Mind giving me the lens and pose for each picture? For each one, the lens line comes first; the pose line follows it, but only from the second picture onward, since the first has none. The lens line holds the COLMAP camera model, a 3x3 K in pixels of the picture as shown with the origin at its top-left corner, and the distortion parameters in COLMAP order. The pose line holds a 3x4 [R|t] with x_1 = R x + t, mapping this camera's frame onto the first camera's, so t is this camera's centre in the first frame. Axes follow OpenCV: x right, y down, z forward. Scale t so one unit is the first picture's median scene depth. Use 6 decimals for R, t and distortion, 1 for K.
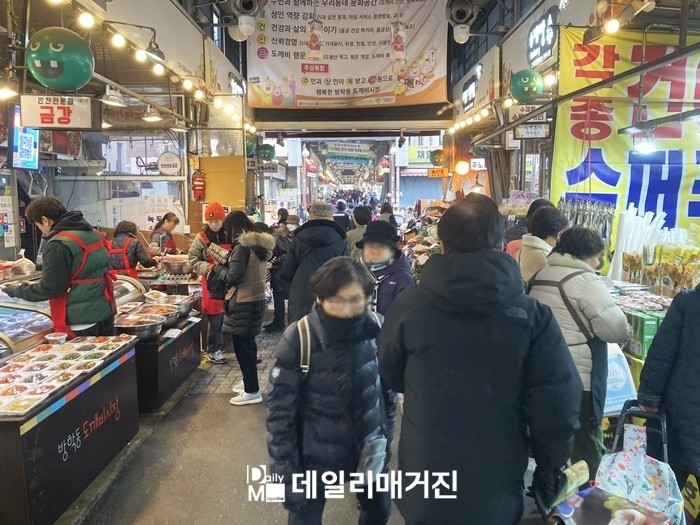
lens RADIAL K [[579.1, 0, 350.0], [0, 579.1, 262.5], [0, 0, 1]] dist [-0.003449, -0.002795]
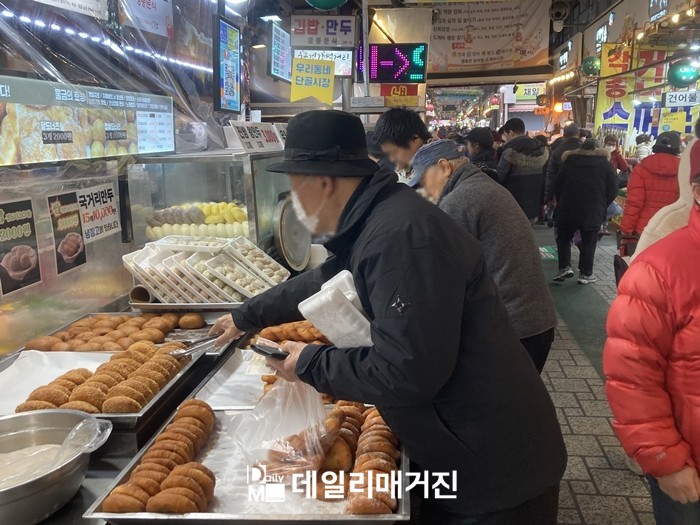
lens RADIAL K [[579.1, 0, 350.0], [0, 579.1, 262.5], [0, 0, 1]] dist [-0.003449, -0.002795]
pose [[0.986129, 0.016917, -0.165117, -0.092541], [0.000500, 0.994485, 0.104876, 0.085077], [0.165981, -0.103503, 0.980682, -0.670530]]
